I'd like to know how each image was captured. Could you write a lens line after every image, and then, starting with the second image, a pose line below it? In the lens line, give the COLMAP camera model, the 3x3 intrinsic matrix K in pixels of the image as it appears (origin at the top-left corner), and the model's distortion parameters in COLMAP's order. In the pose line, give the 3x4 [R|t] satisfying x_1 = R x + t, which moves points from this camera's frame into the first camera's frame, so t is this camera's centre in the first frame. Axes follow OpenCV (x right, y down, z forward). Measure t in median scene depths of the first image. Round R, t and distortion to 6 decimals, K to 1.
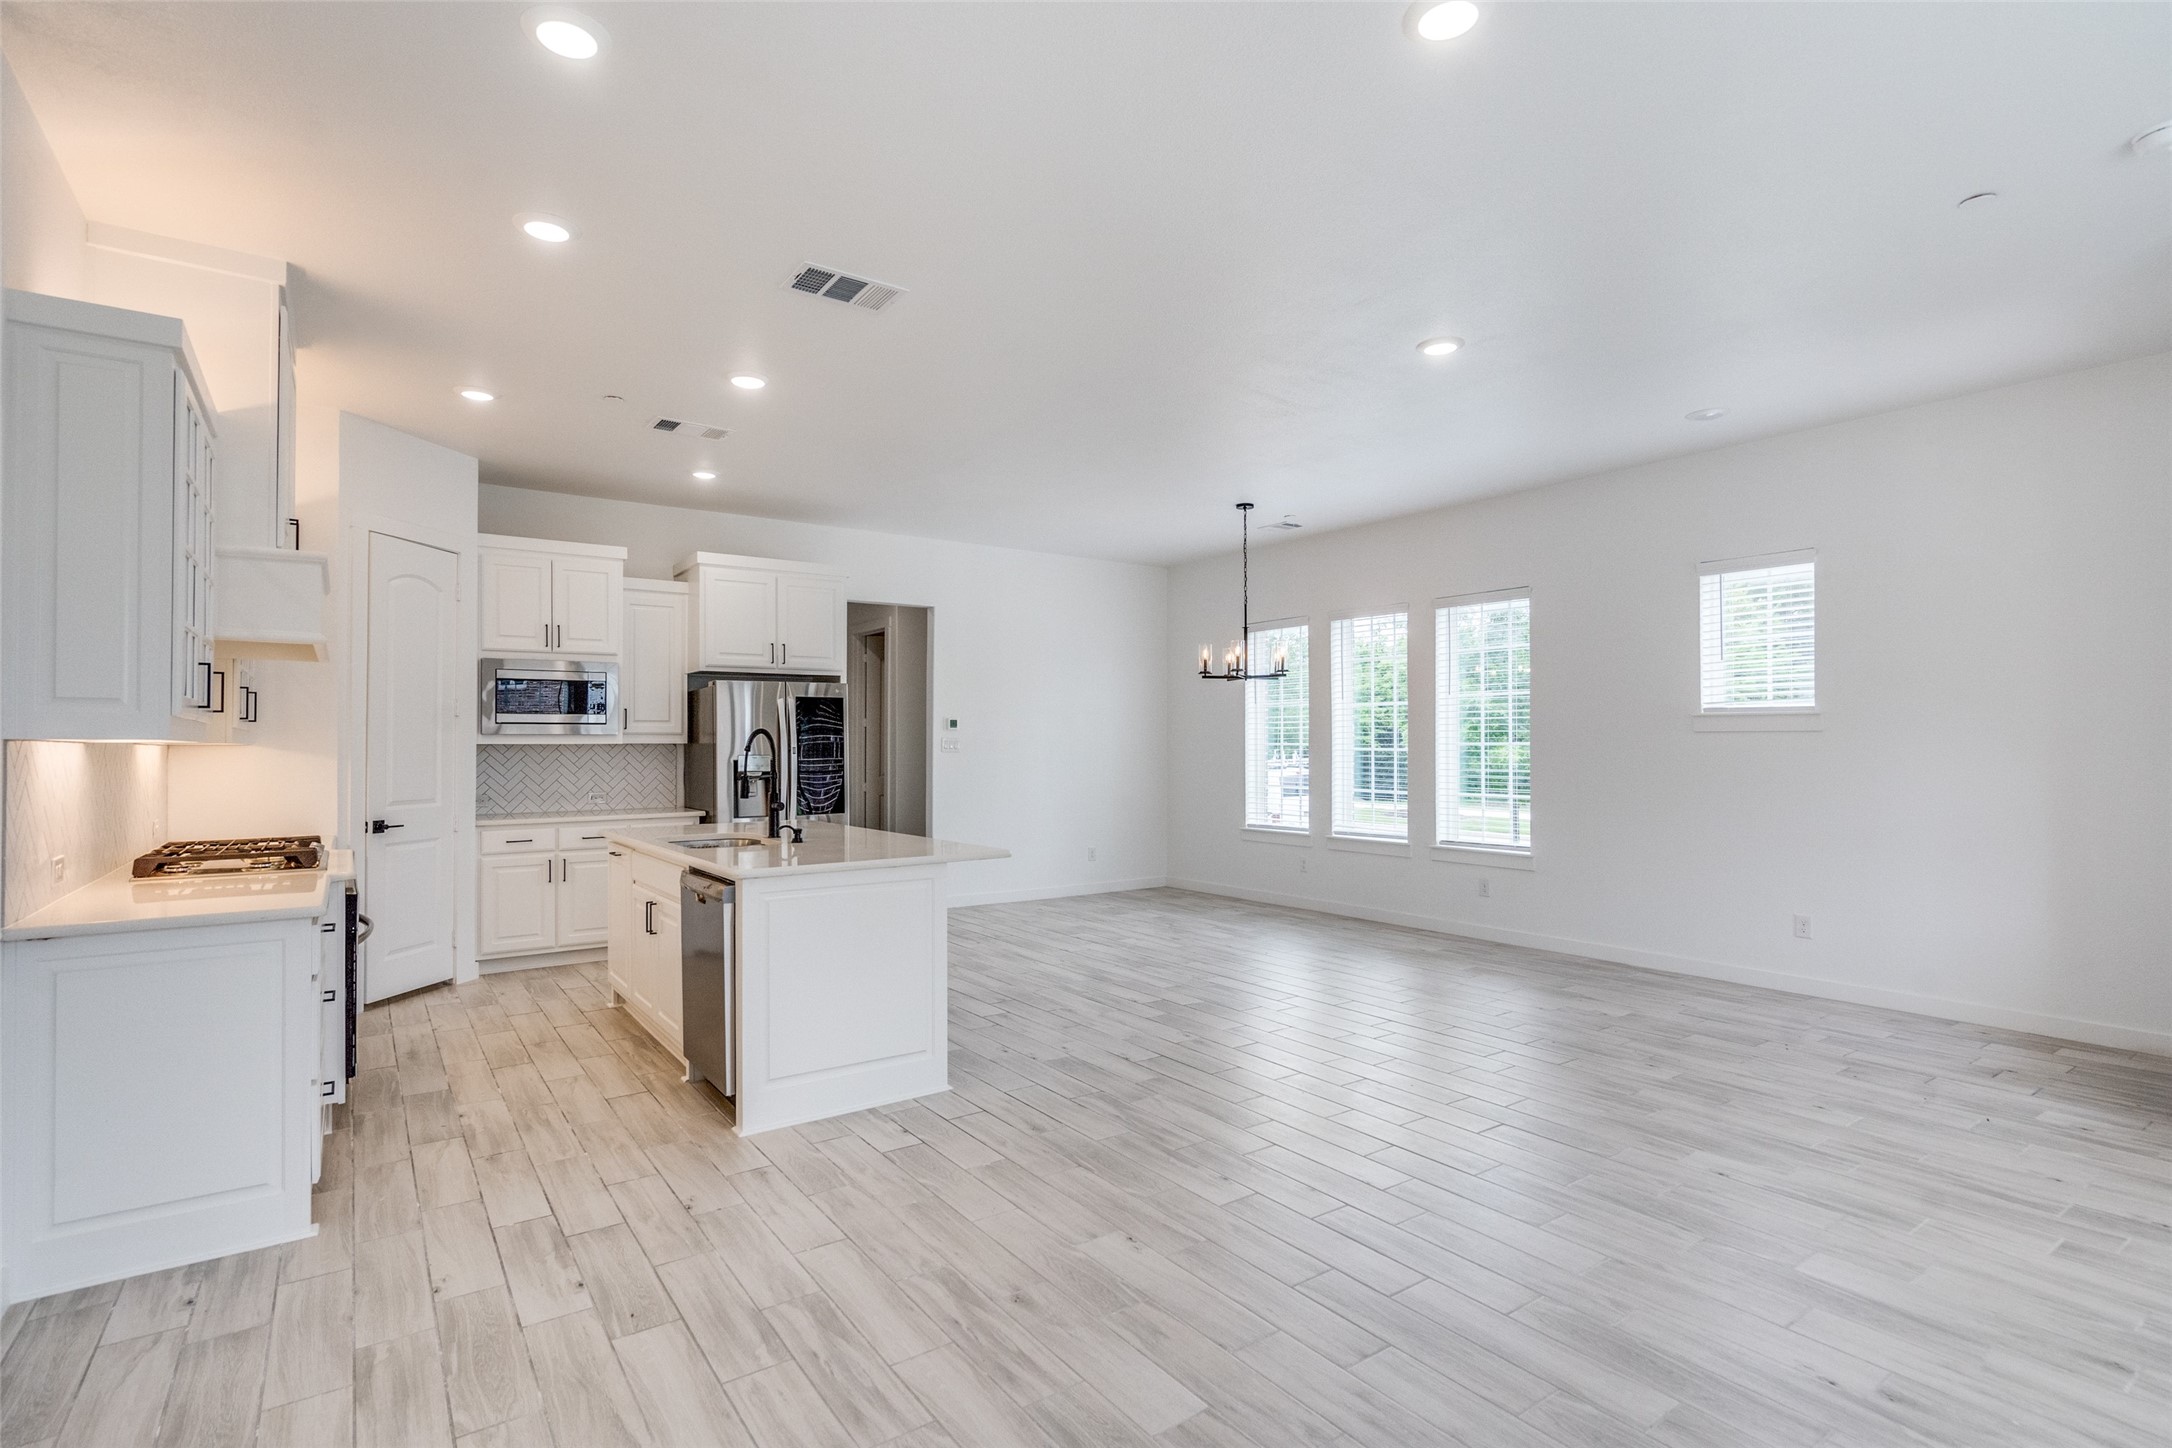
lens RADIAL K [[1061.3, 0, 1084.6], [0, 1061.3, 729.2], [0, 0, 1]] dist [-0.002130, 0.003624]
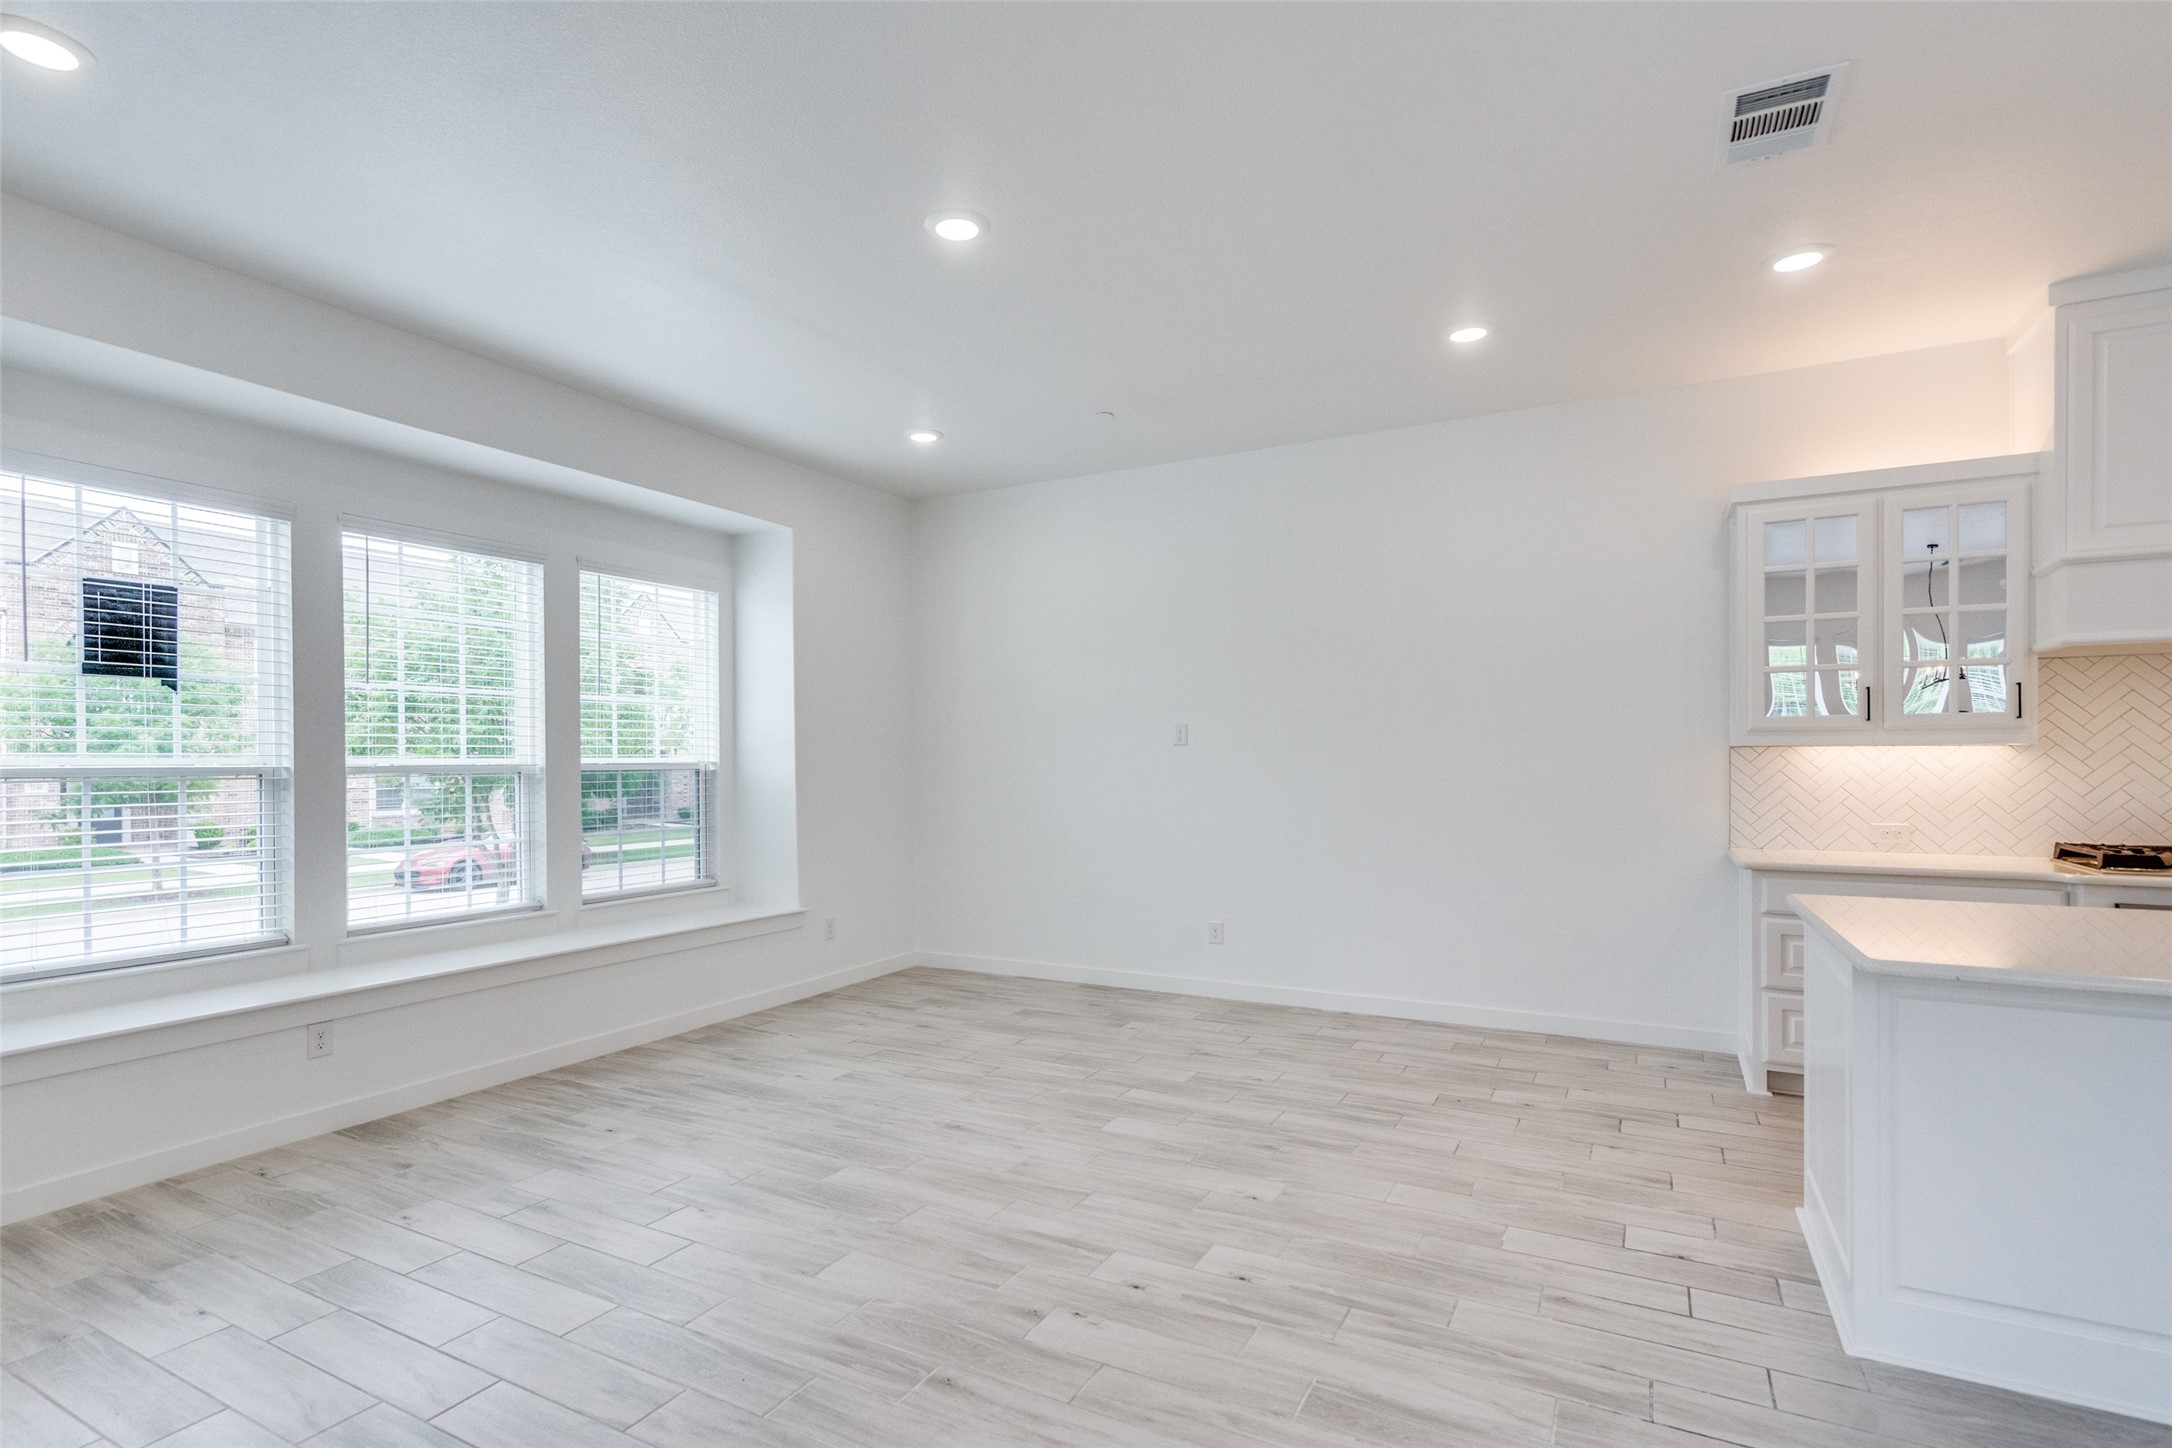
lens RADIAL K [[1026.1, 0, 1112.2], [0, 1026.1, 757.3], [0, 0, 1]] dist [-0.001181, 0.000710]
pose [[-0.883041, 0.007101, -0.469242, 0.296391], [0.013588, 0.999853, -0.010440, 0.015671], [0.469098, -0.015595, -0.883008, 0.829842]]
